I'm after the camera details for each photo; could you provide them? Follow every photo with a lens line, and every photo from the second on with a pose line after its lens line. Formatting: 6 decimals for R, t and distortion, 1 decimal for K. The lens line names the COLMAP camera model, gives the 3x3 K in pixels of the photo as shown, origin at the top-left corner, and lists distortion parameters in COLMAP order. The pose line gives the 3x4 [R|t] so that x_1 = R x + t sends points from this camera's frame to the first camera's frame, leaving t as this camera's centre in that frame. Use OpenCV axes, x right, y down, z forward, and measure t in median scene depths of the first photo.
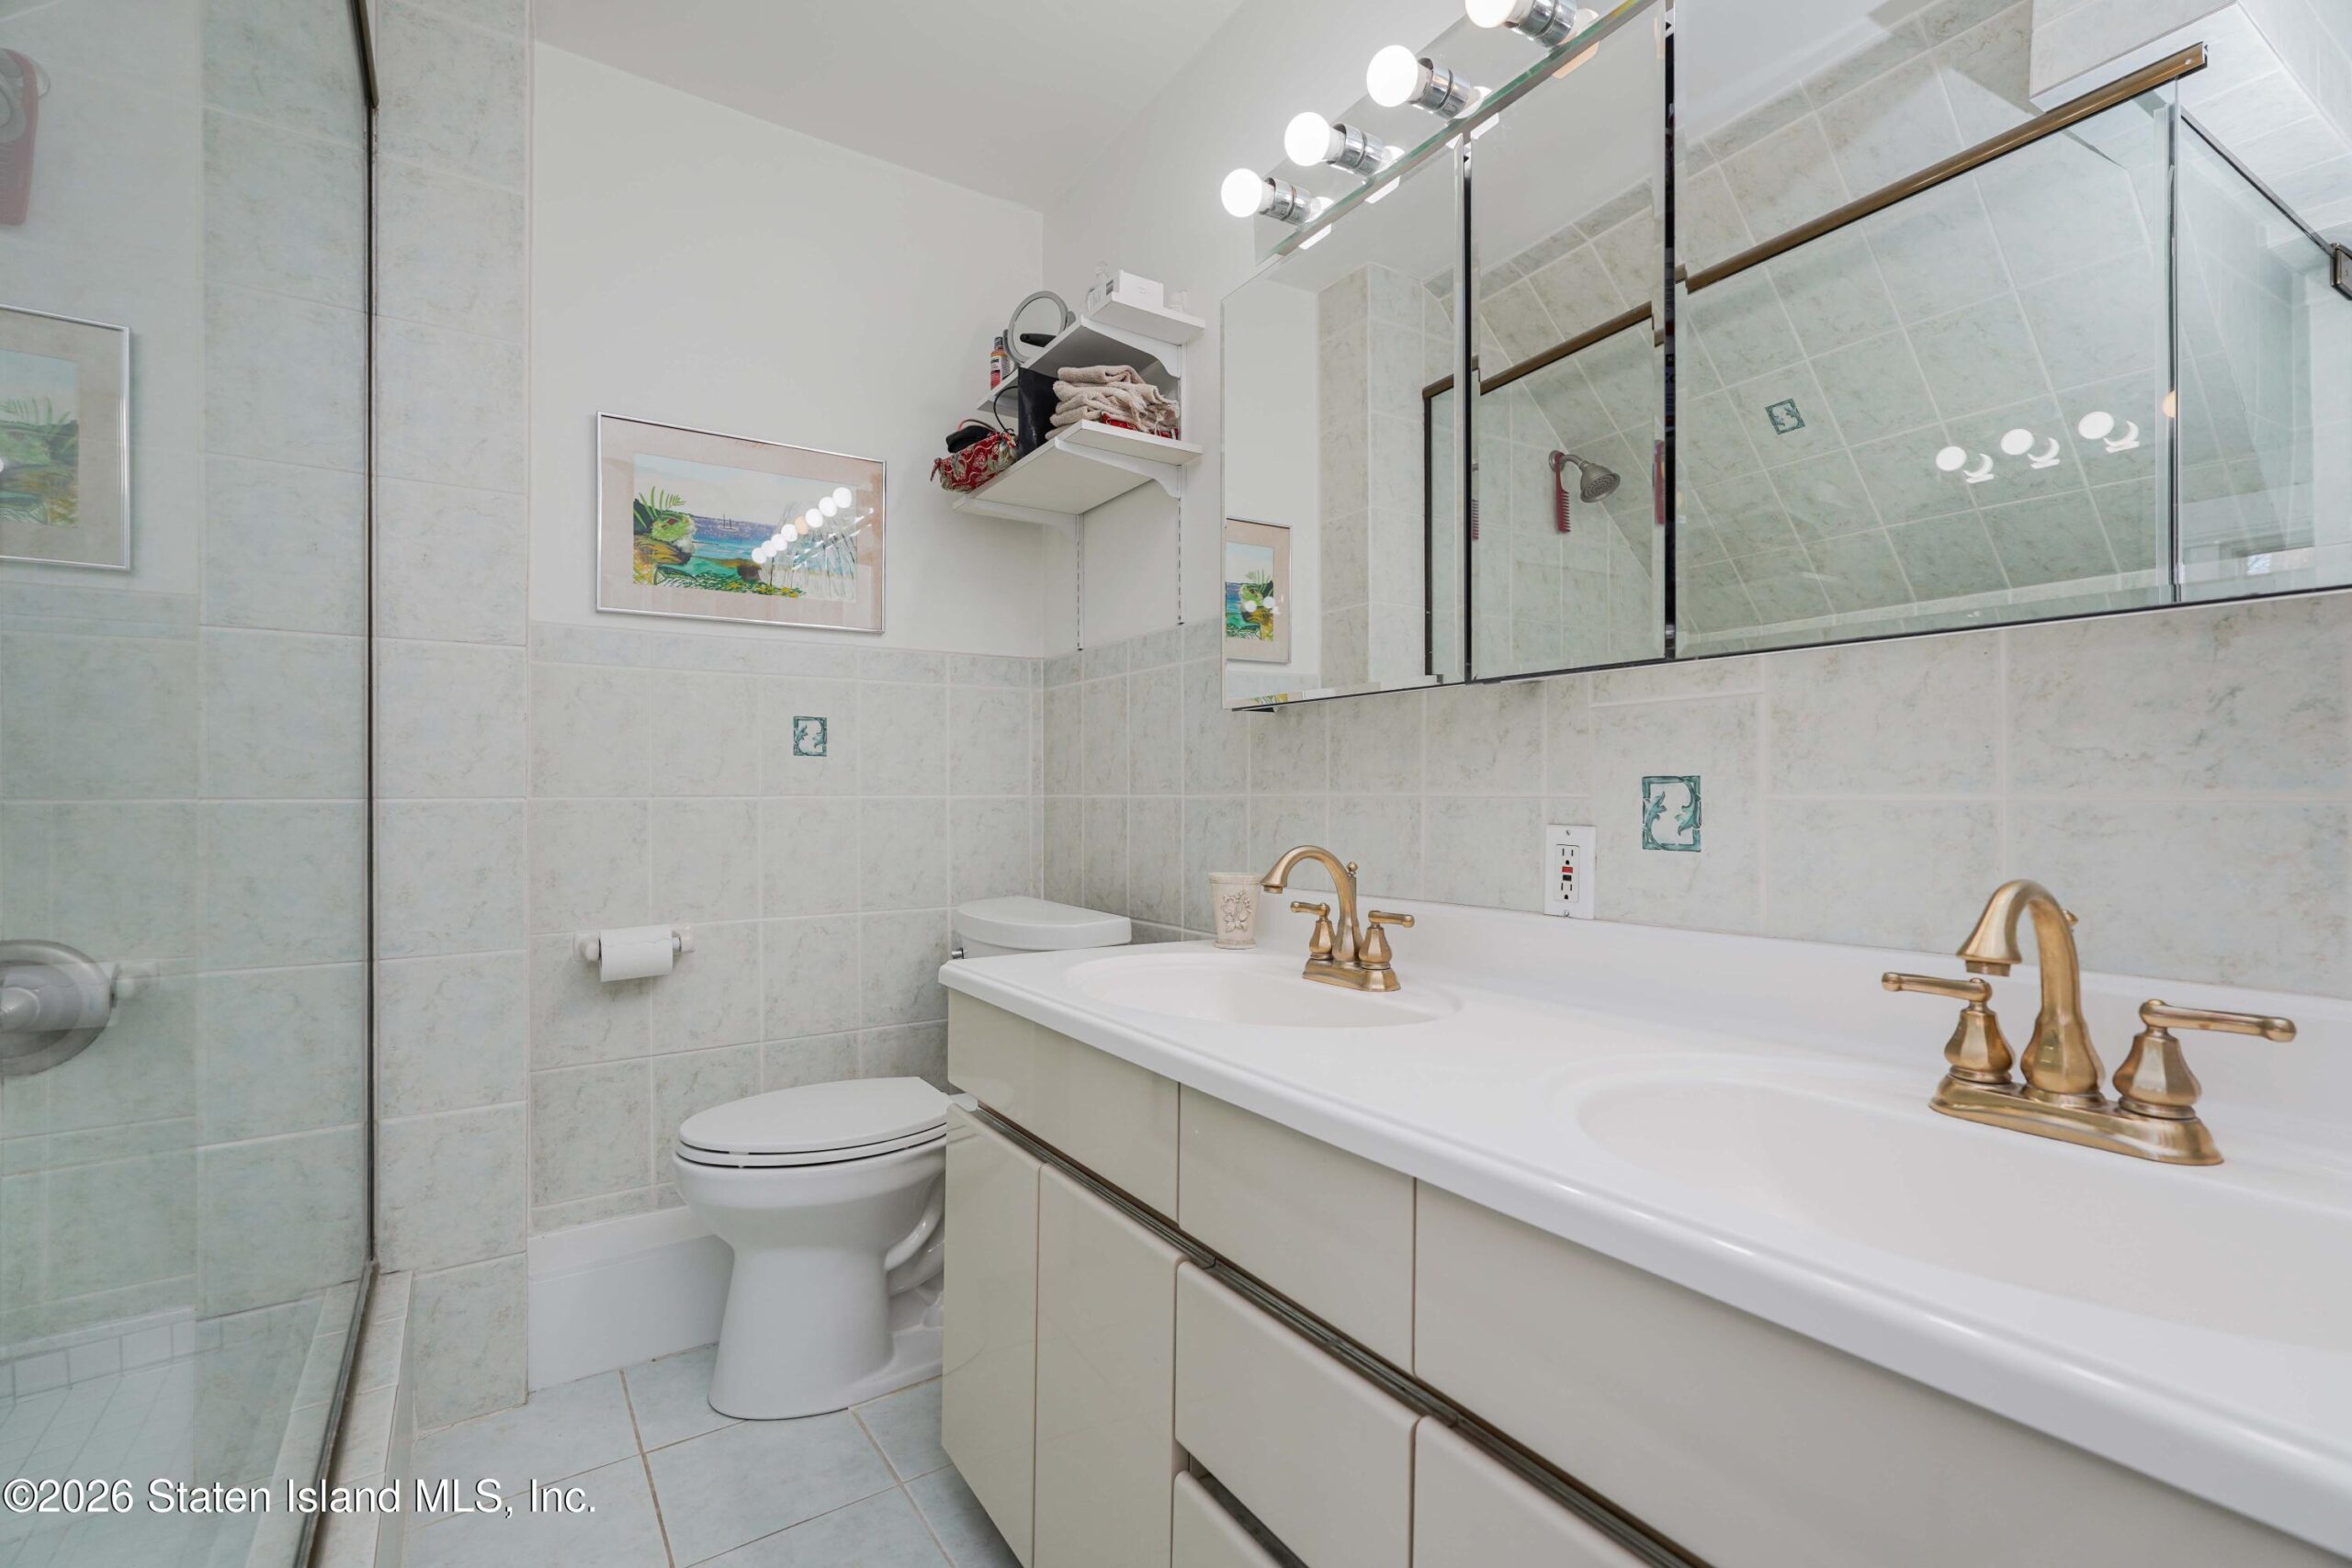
lens RADIAL K [[1050.4, 0, 1187.7], [0, 1050.4, 770.4], [0, 0, 1]] dist [-0.017348, 0.000988]
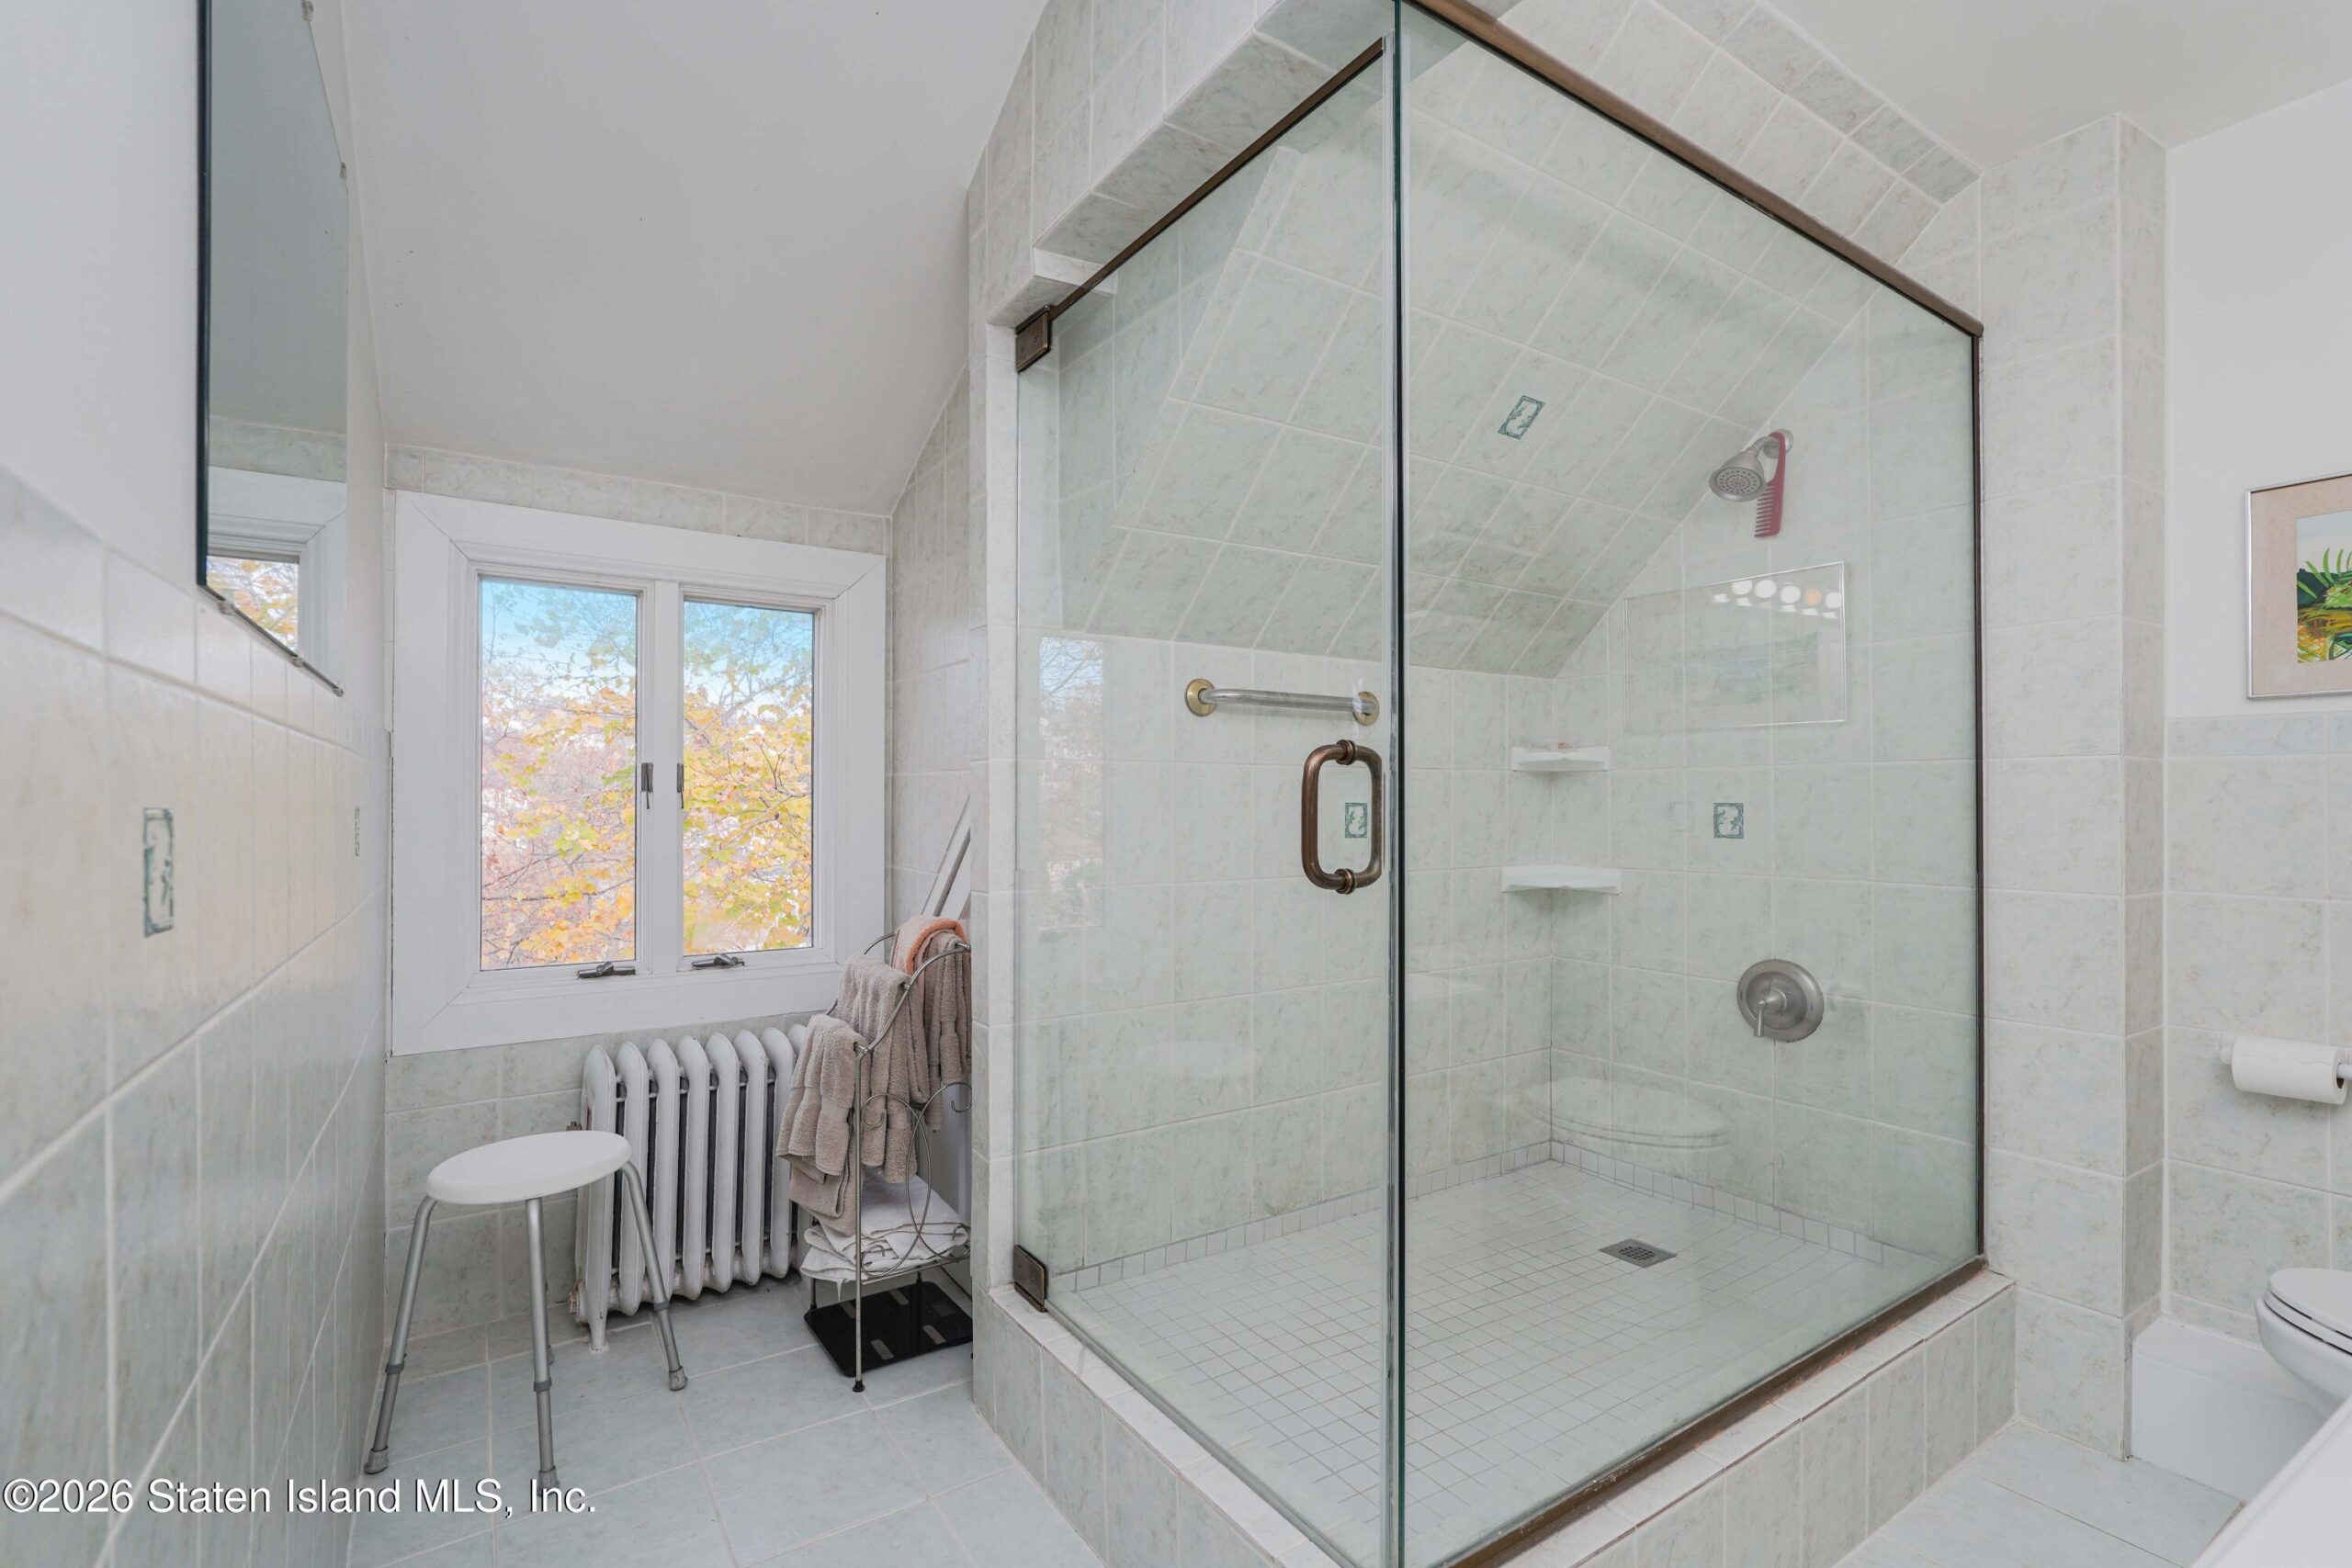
lens RADIAL K [[1050.4, 0, 1187.7], [0, 1050.4, 770.4], [0, 0, 1]] dist [-0.017348, 0.000988]
pose [[-0.008100, -0.009587, -0.999921, 0.379315], [0.007663, 0.999924, -0.009649, -0.086192], [0.999938, -0.007741, -0.008026, 0.042900]]
